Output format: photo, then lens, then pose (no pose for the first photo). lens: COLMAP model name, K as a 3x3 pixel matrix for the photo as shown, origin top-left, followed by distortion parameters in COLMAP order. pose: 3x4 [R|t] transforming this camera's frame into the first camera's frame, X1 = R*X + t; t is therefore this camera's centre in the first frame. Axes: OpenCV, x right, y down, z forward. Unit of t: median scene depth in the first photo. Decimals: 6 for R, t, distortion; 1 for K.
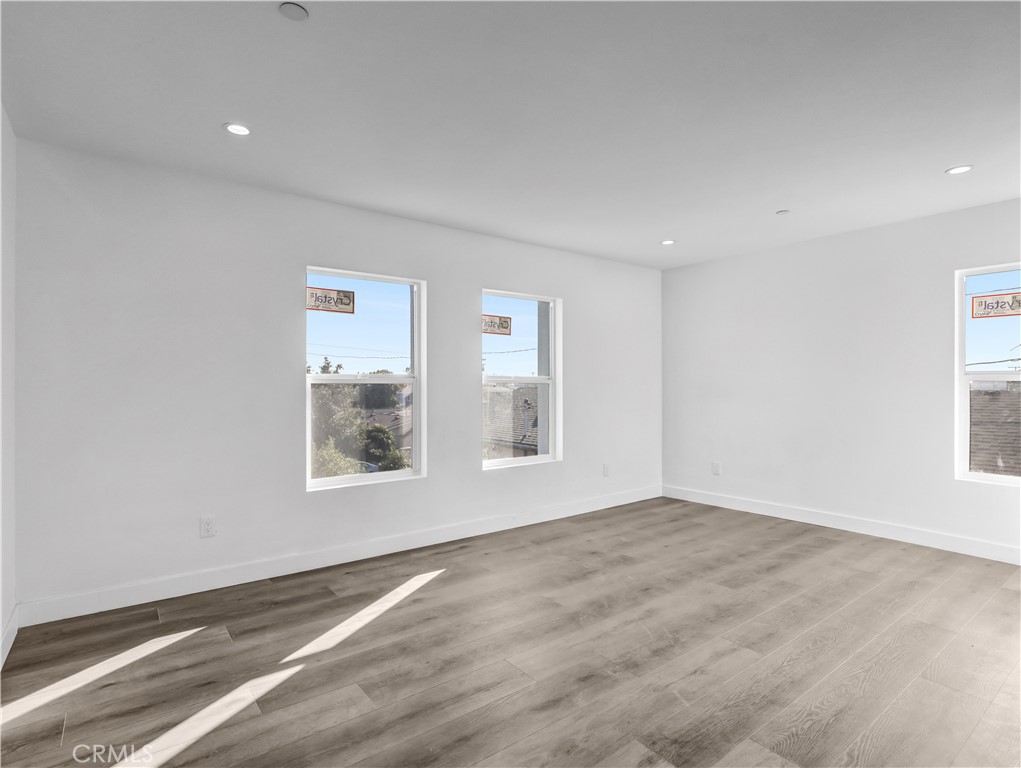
lens RADIAL K [[543.4, 0, 514.6], [0, 543.4, 383.7], [0, 0, 1]] dist [-0.007146, -0.000052]
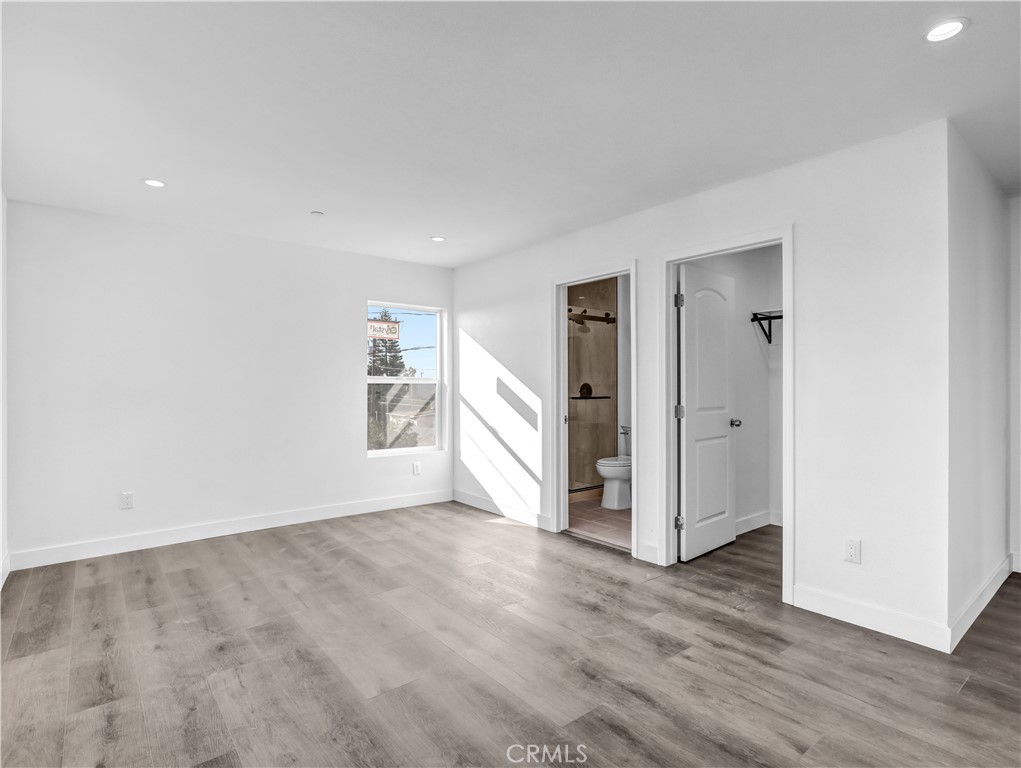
lens RADIAL K [[543.4, 0, 514.2], [0, 543.4, 384.7], [0, 0, 1]] dist [-0.007146, -0.000052]
pose [[-0.041803, 0.000895, 0.999125, -0.509581], [-0.001304, 0.999999, -0.000951, 0.000207], [-0.999125, -0.001343, -0.041802, 0.684149]]
